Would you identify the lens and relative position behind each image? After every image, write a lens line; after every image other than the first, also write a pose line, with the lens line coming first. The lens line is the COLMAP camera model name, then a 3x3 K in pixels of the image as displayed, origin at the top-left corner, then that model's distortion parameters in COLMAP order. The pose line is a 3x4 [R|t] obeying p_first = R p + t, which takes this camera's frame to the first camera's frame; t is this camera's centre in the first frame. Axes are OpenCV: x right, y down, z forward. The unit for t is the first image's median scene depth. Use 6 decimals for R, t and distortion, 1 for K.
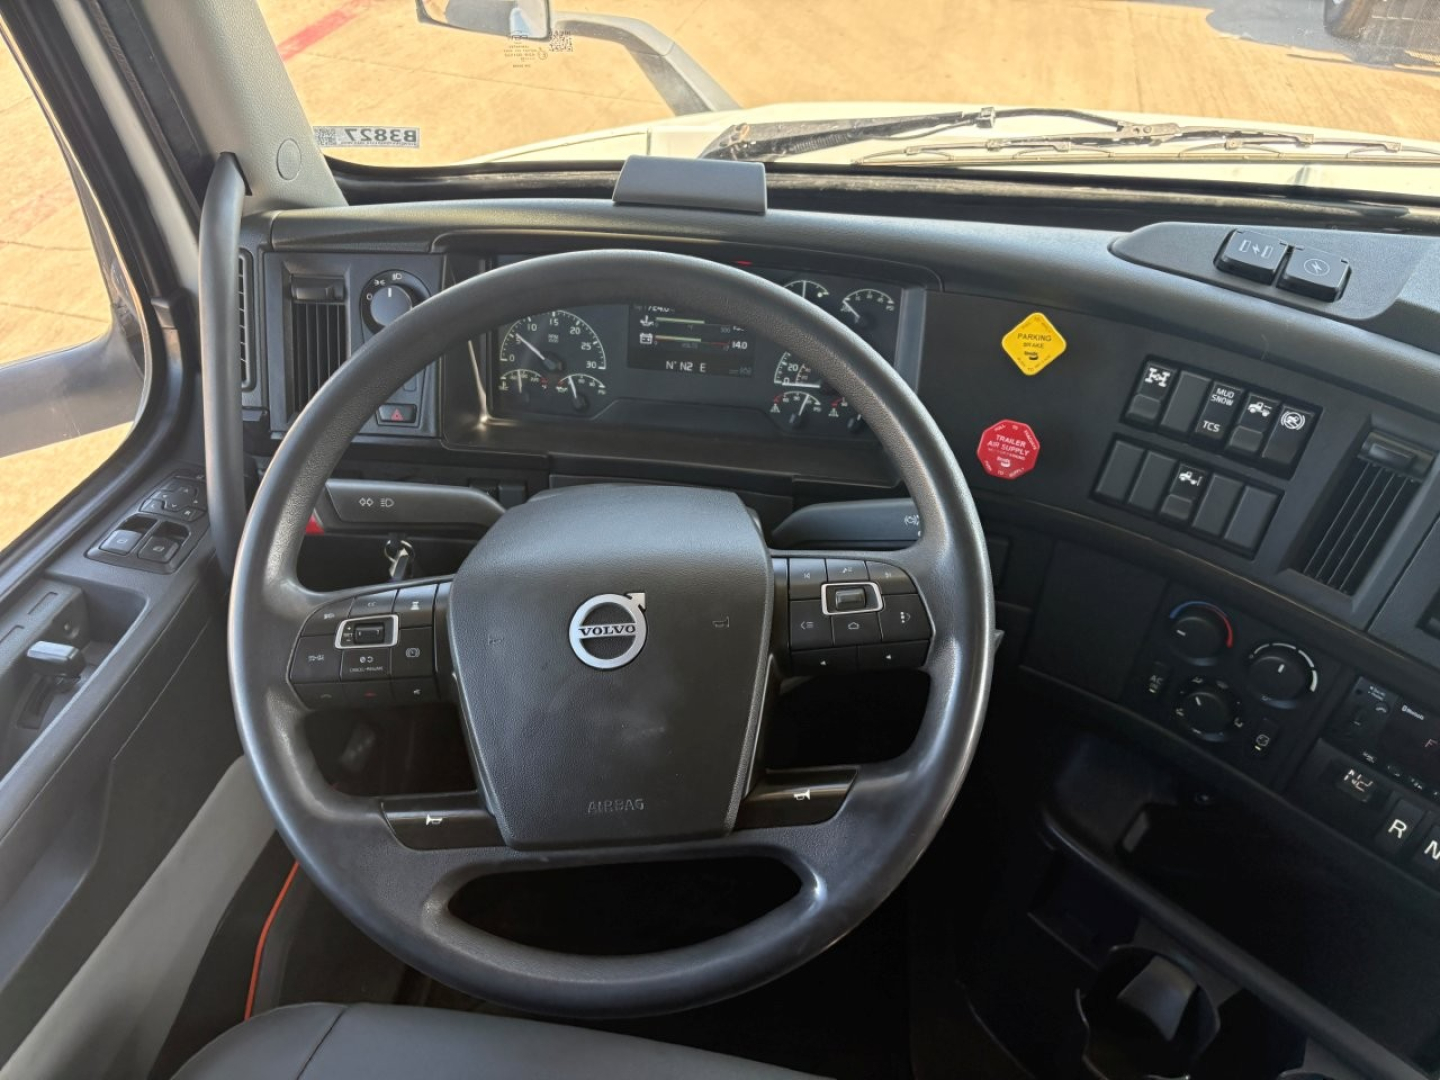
lens RADIAL K [[1079.0, 0, 717.8], [0, 1079.0, 552.7], [0, 0, 1]] dist [0.008273, 0.005999]
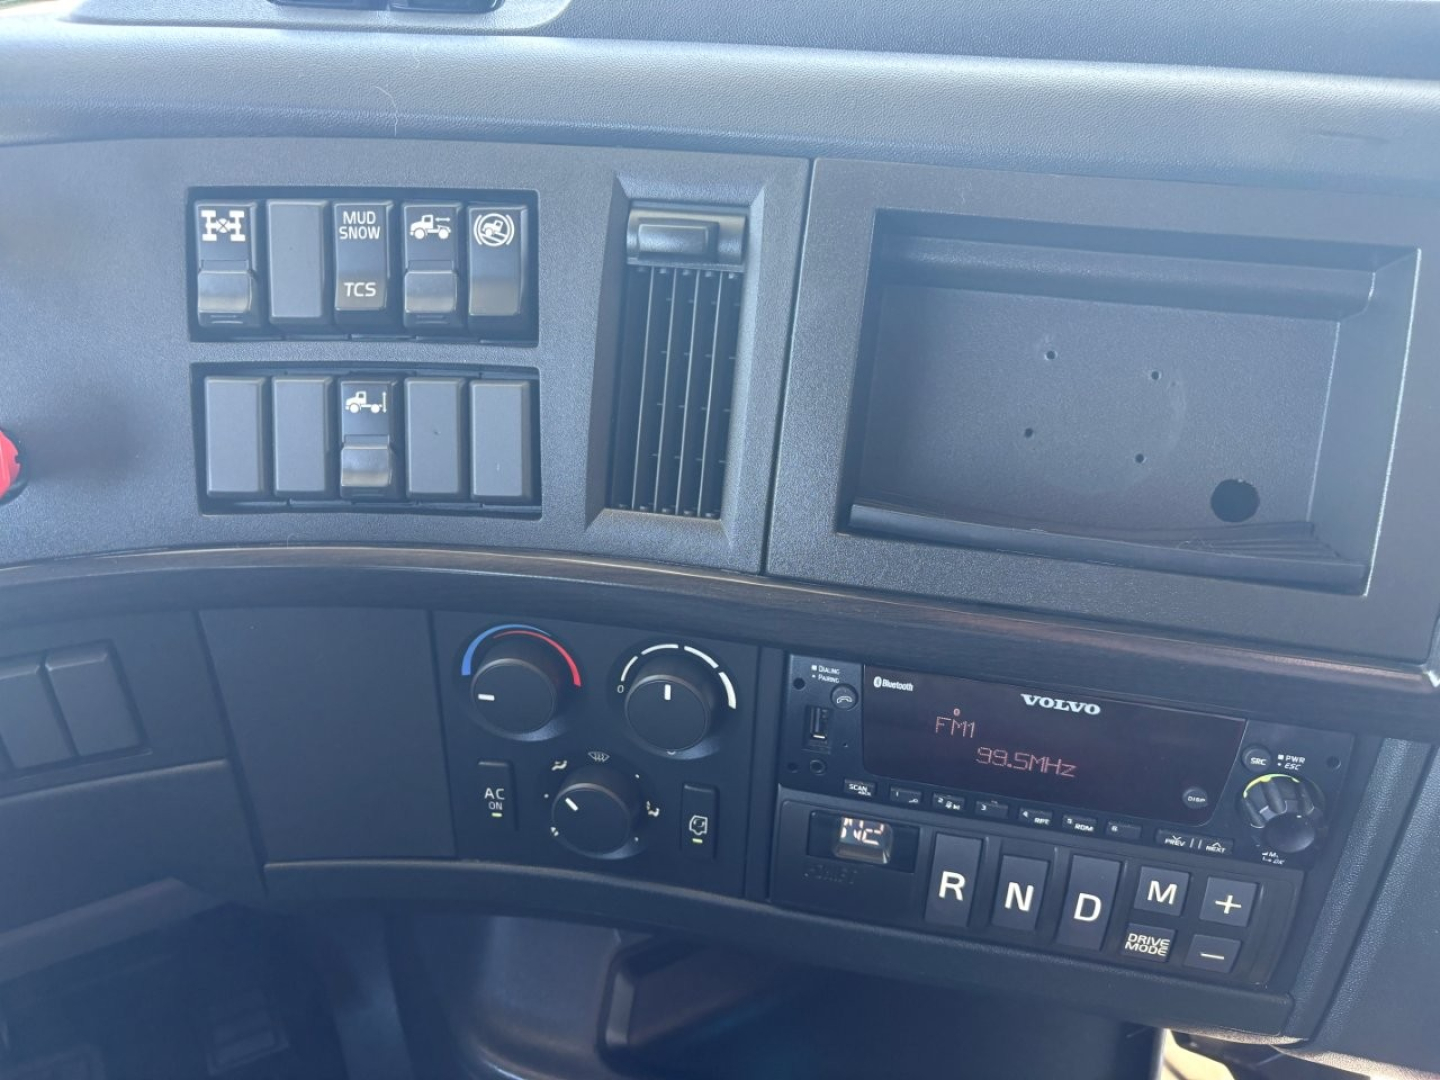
lens RADIAL K [[1079.0, 0, 717.8], [0, 1079.0, 552.7], [0, 0, 1]] dist [0.008273, 0.005999]
pose [[0.844550, -0.341800, 0.412199, 0.348501], [0.369578, 0.929106, 0.013201, 0.046149], [-0.387489, 0.141191, 0.910998, 0.506679]]
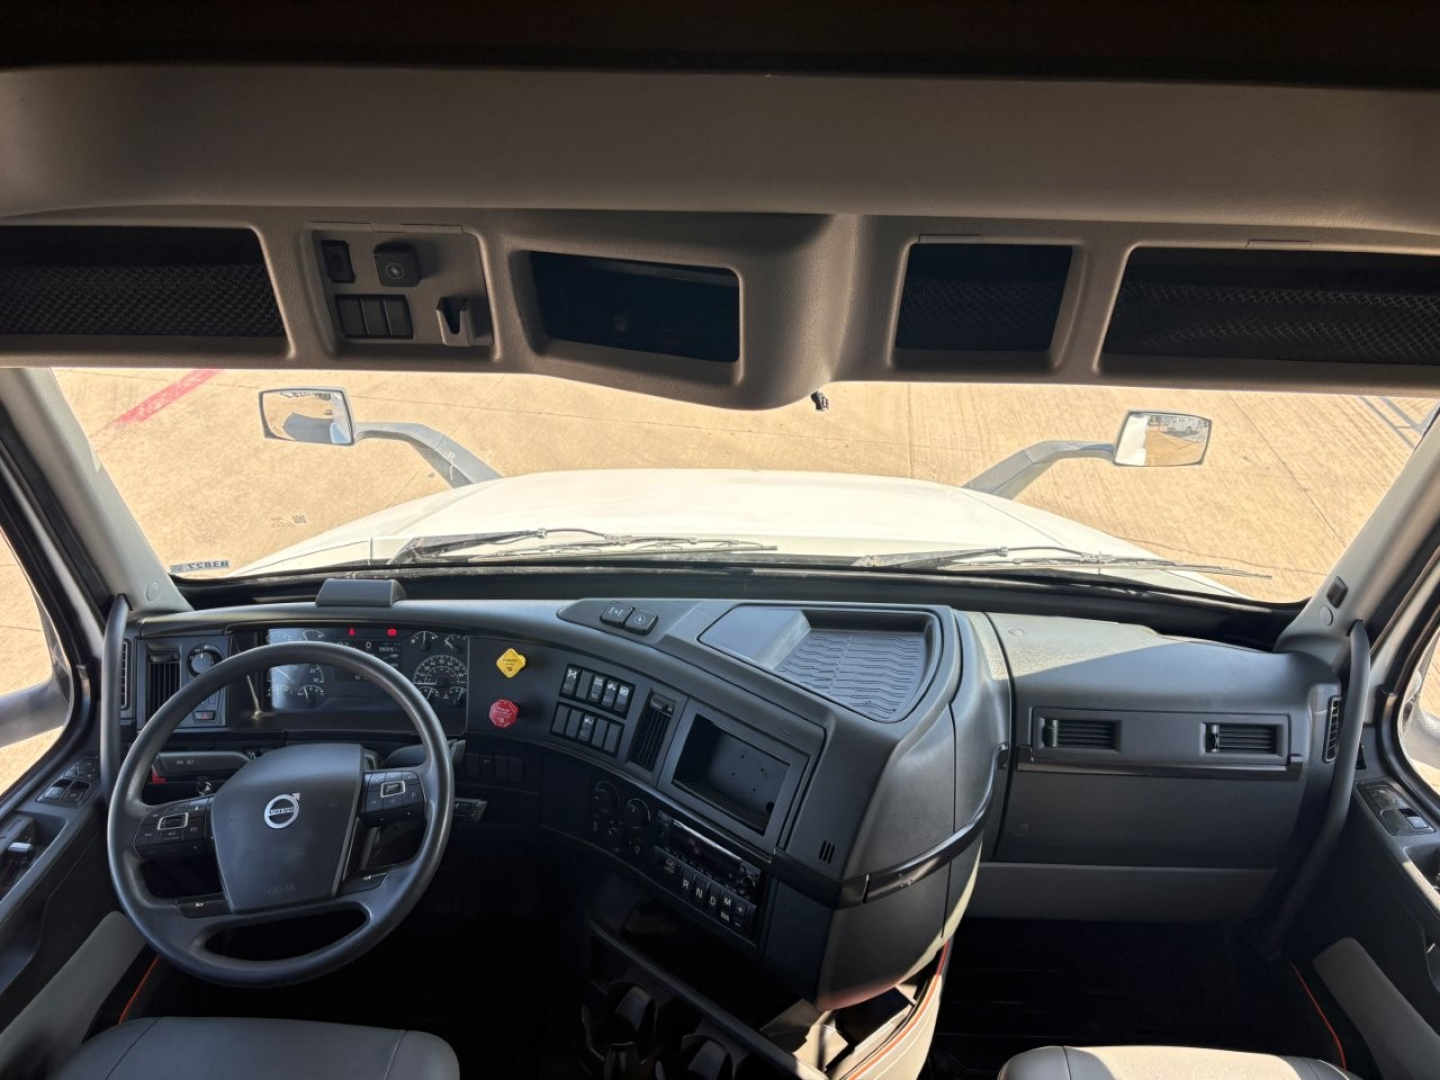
lens RADIAL K [[1075.4, 0, 715.5], [0, 1075.4, 542.3], [0, 0, 1]] dist [0.076765, -0.096691]
pose [[0.995460, -0.056620, 0.076503, 0.545638], [0.072295, 0.972623, -0.220857, 0.076472], [-0.061903, 0.225385, 0.972301, -1.163714]]
